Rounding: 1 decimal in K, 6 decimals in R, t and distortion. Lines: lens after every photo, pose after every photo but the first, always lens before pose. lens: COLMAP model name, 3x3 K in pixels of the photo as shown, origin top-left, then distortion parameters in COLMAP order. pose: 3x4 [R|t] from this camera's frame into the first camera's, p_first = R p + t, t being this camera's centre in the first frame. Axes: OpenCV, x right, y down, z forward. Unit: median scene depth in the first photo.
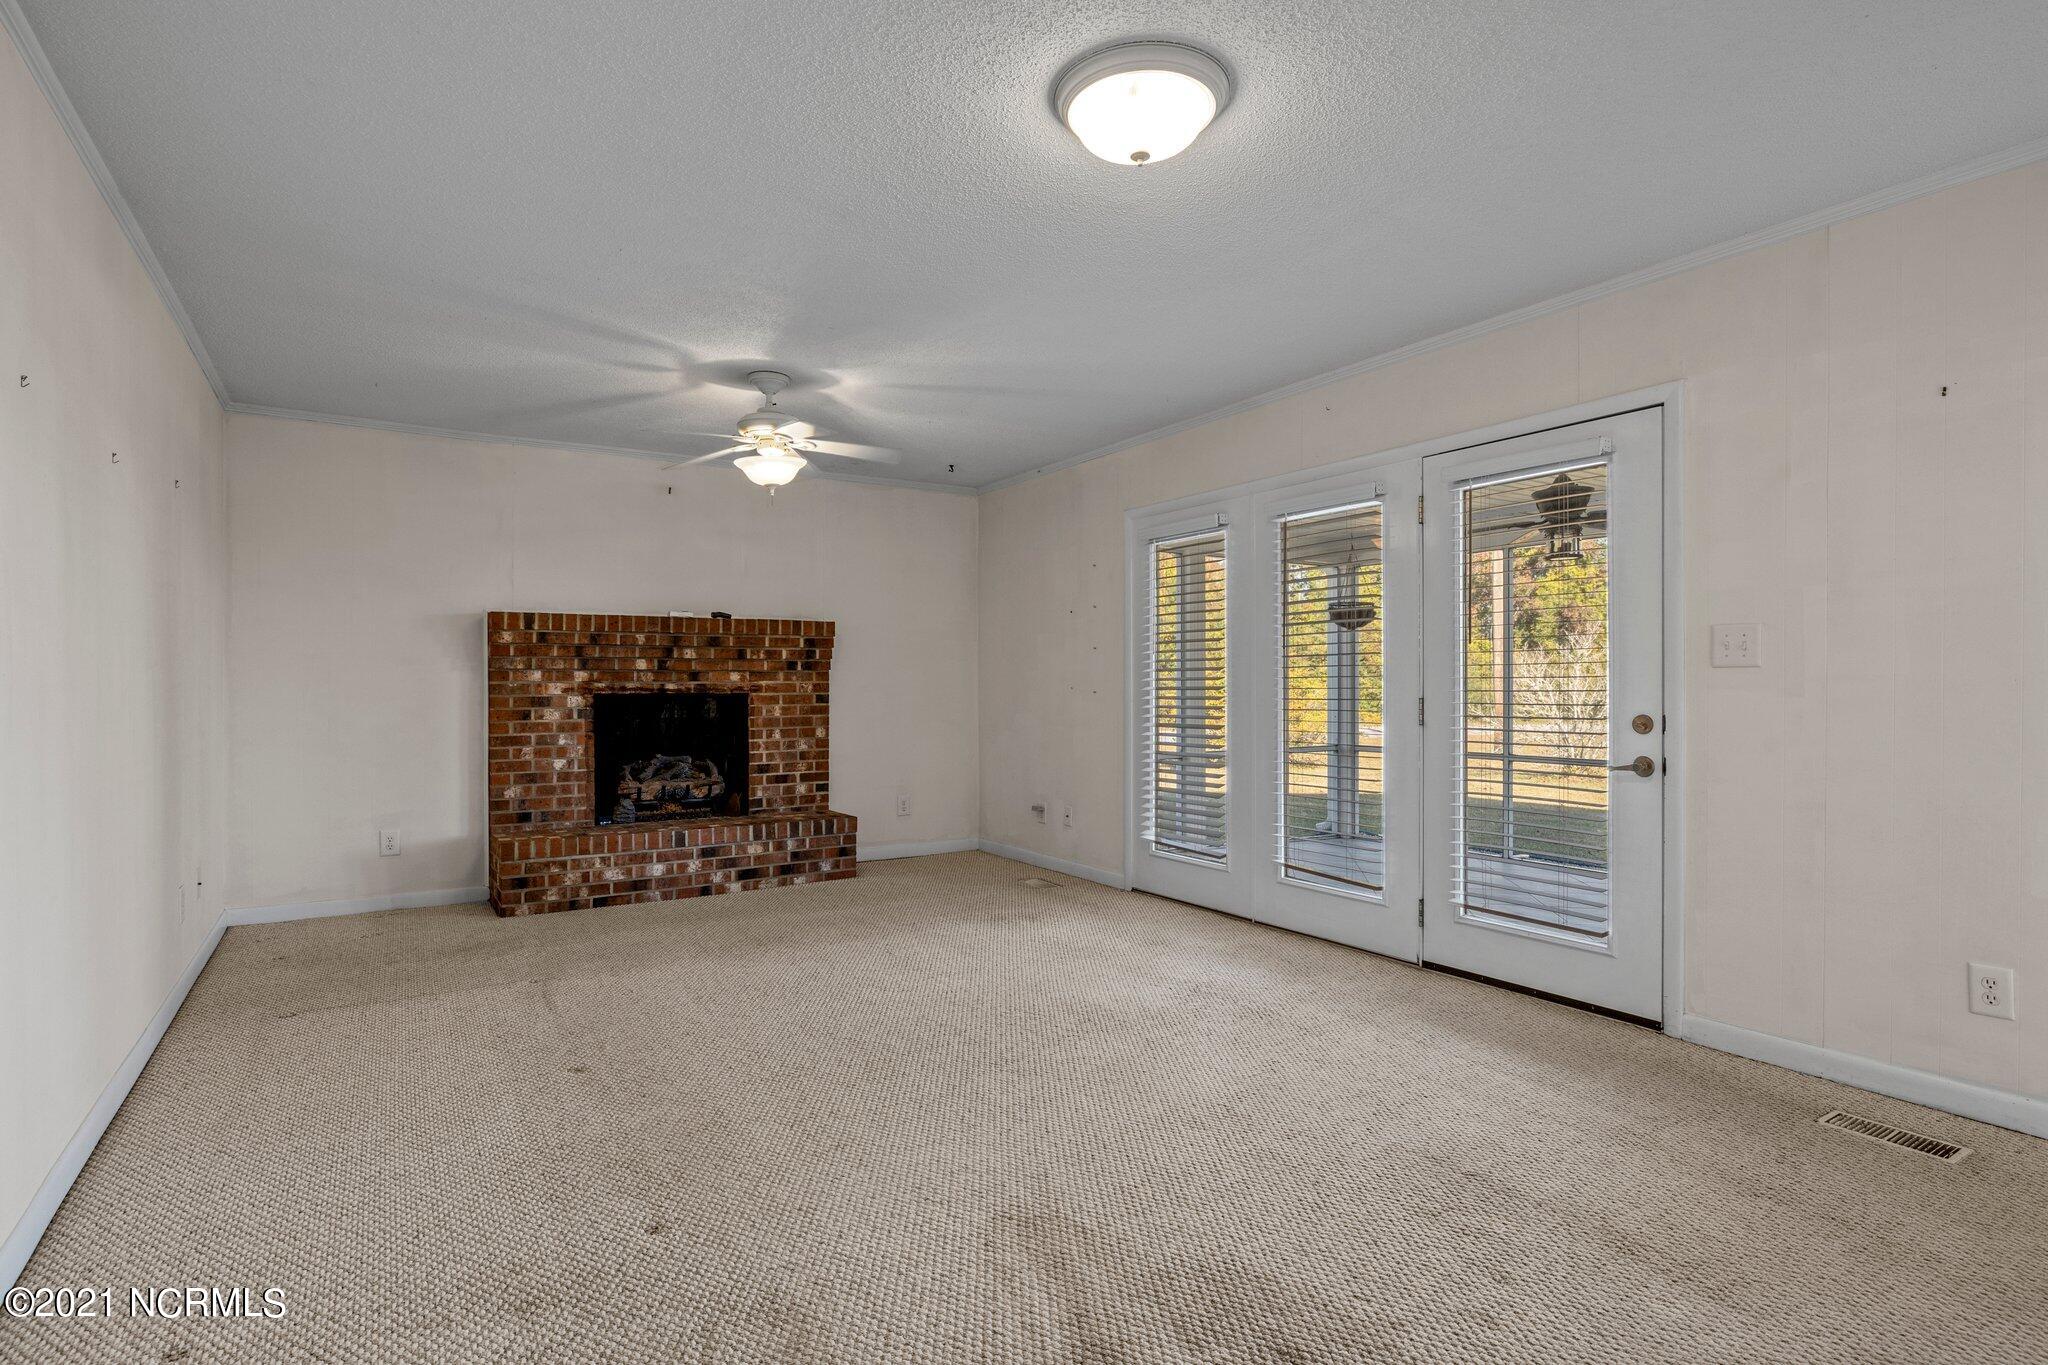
lens RADIAL K [[1043.9, 0, 1019.6], [0, 1043.9, 684.0], [0, 0, 1]] dist [-0.000413, -0.000005]
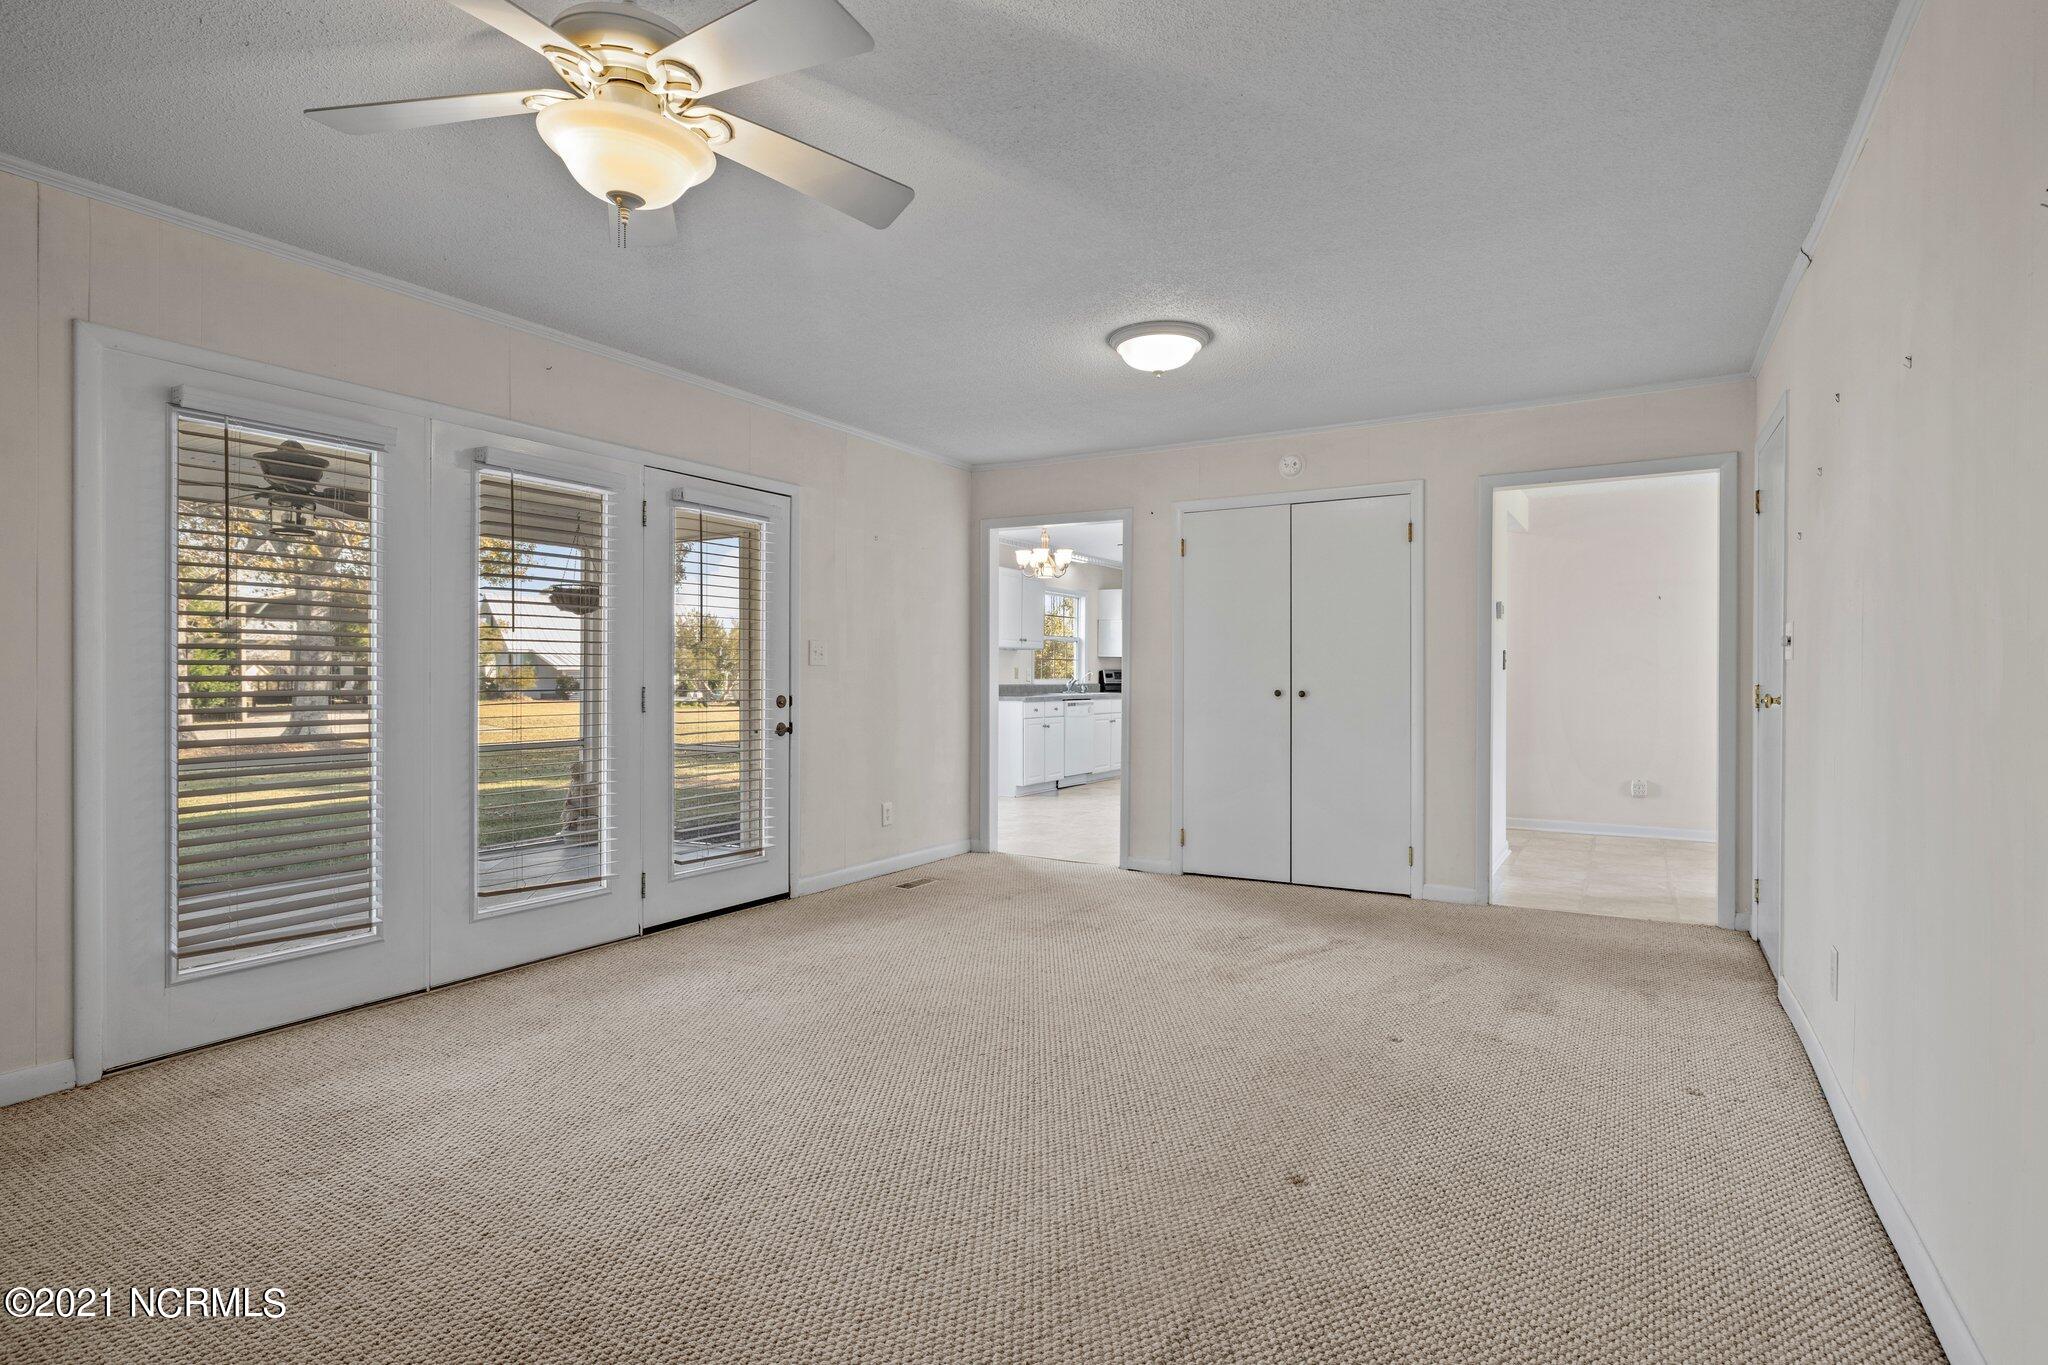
lens RADIAL K [[1043.9, 0, 1019.6], [0, 1043.9, 684.0], [0, 0, 1]] dist [-0.000413, -0.000005]
pose [[-0.471376, -0.004404, 0.881922, -0.751595], [-0.003665, 0.999989, 0.003034, 0.005190], [-0.881925, -0.001802, -0.471386, 1.161136]]
